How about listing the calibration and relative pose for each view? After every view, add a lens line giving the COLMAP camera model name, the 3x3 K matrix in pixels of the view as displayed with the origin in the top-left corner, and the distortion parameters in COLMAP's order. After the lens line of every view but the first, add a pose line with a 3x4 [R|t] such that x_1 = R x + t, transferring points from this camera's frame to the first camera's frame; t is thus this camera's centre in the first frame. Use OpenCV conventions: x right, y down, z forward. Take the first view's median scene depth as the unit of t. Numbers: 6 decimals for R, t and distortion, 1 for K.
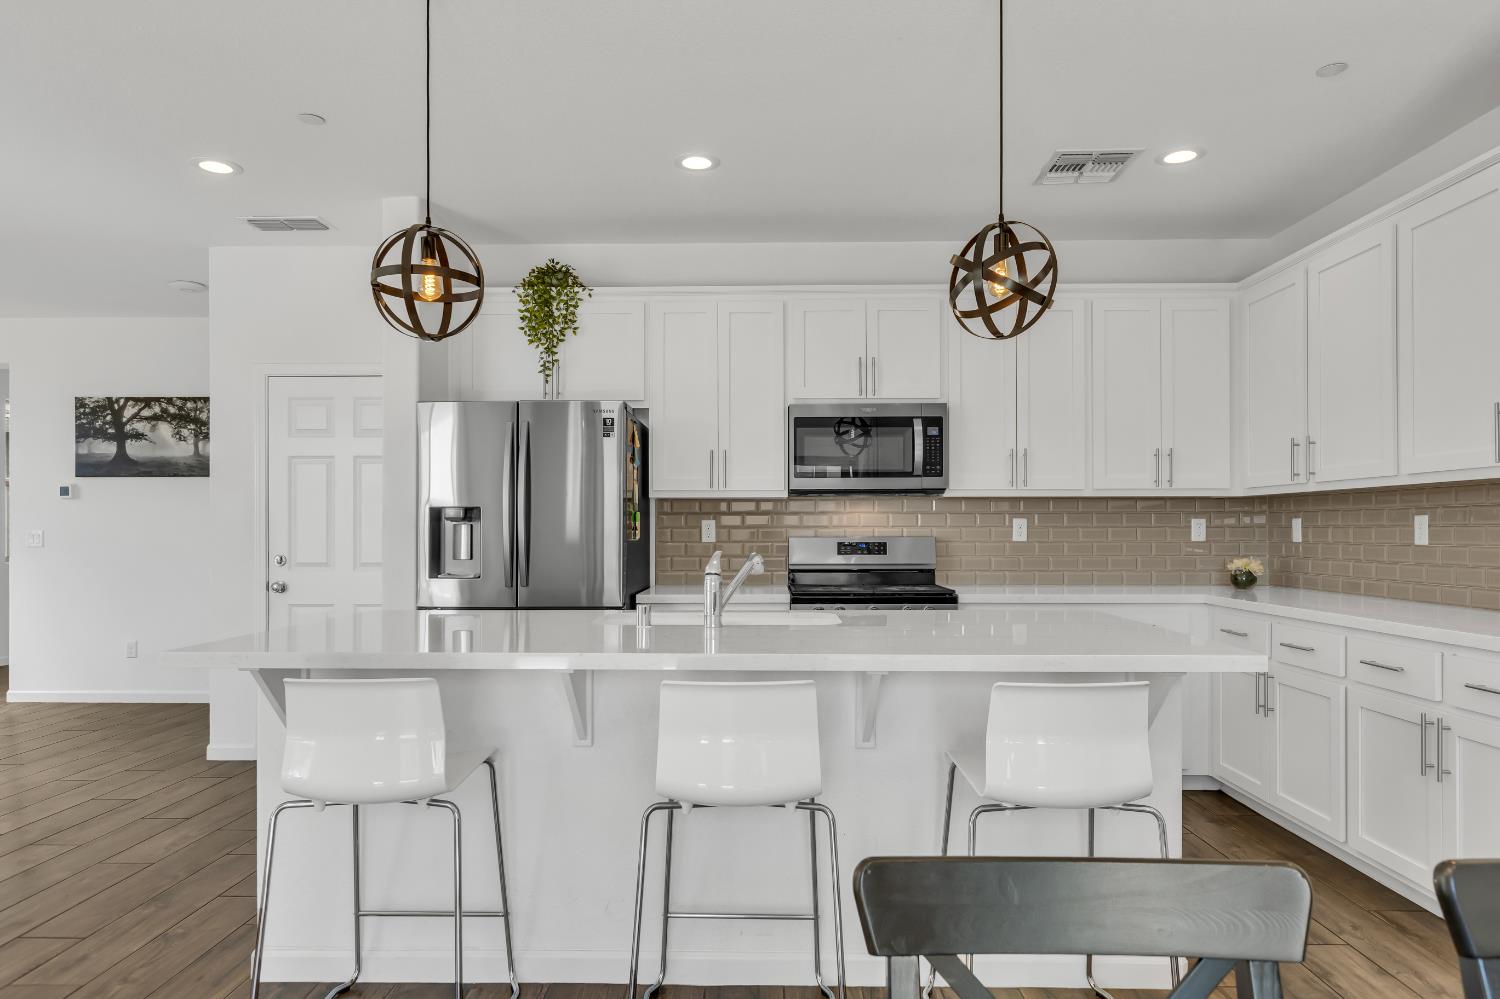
lens RADIAL K [[916.1, 0, 747.9], [0, 916.1, 524.1], [0, 0, 1]] dist [0.002080, -0.000061]
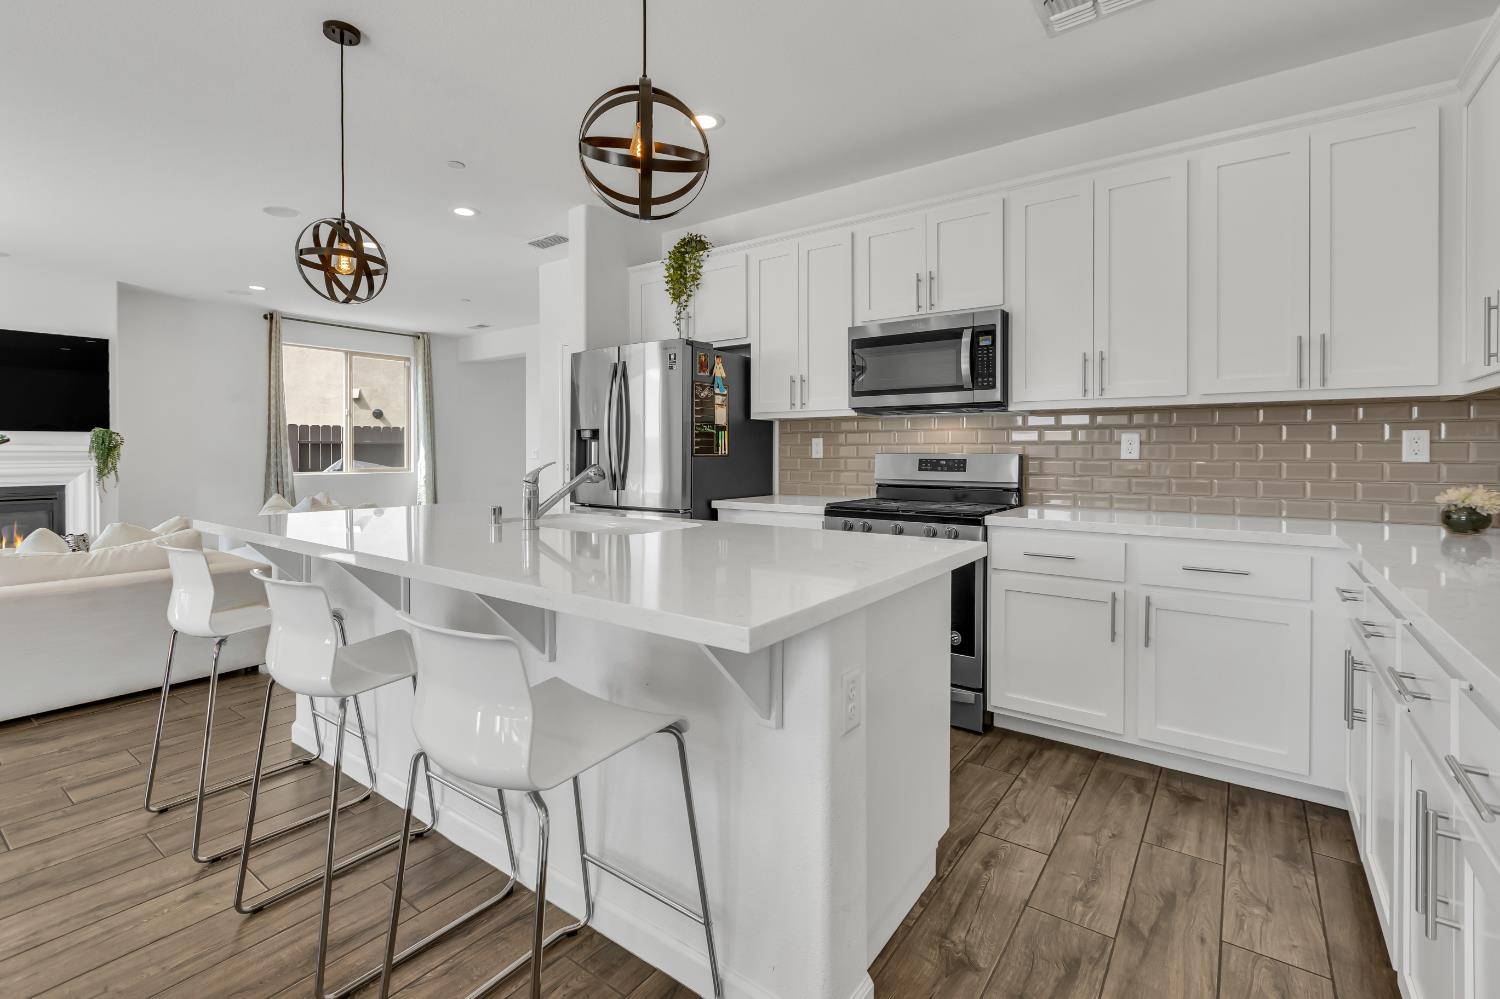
lens RADIAL K [[675.3, 0, 742.0], [0, 675.3, 455.5], [0, 0, 1]] dist [-0.000176, 0.000286]
pose [[0.814541, 0.006025, -0.580075, 0.374026], [0.000922, 0.999931, 0.011681, 0.007117], [0.580106, -0.010049, 0.814479, 0.273171]]
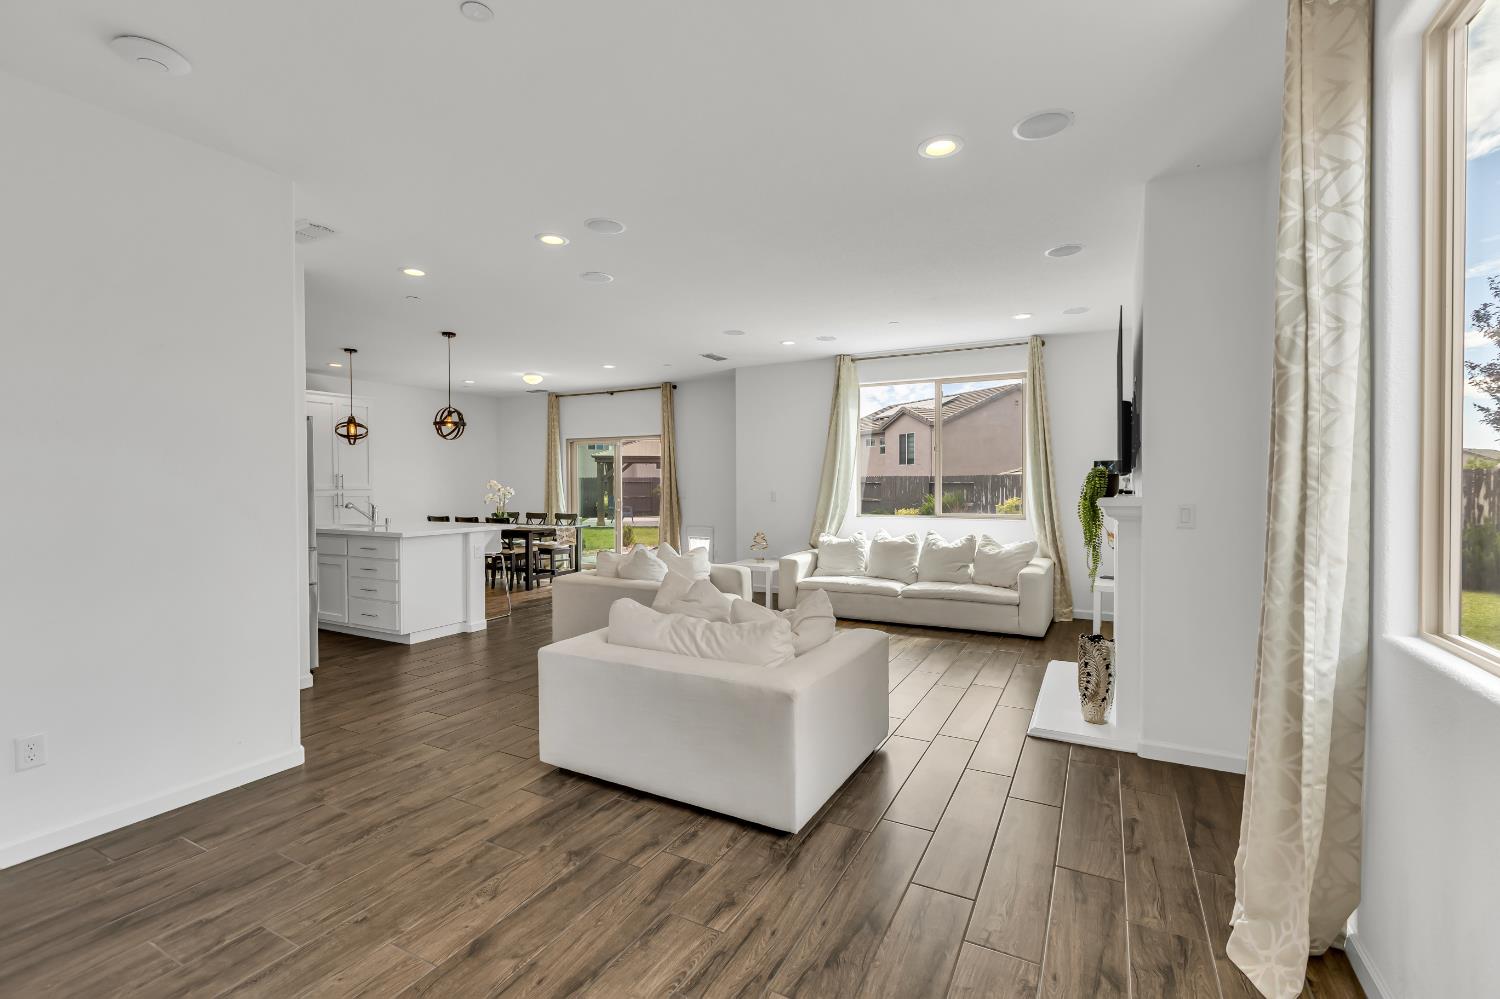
lens RADIAL K [[664.0, 0, 749.9], [0, 664.0, 491.8], [0, 0, 1]] dist [-0.000239, 0.000341]
pose [[-0.887988, -0.001608, 0.459863, -1.314387], [0.002583, 0.999961, 0.008485, -0.011605], [-0.459859, 0.008722, -0.887949, 1.415429]]
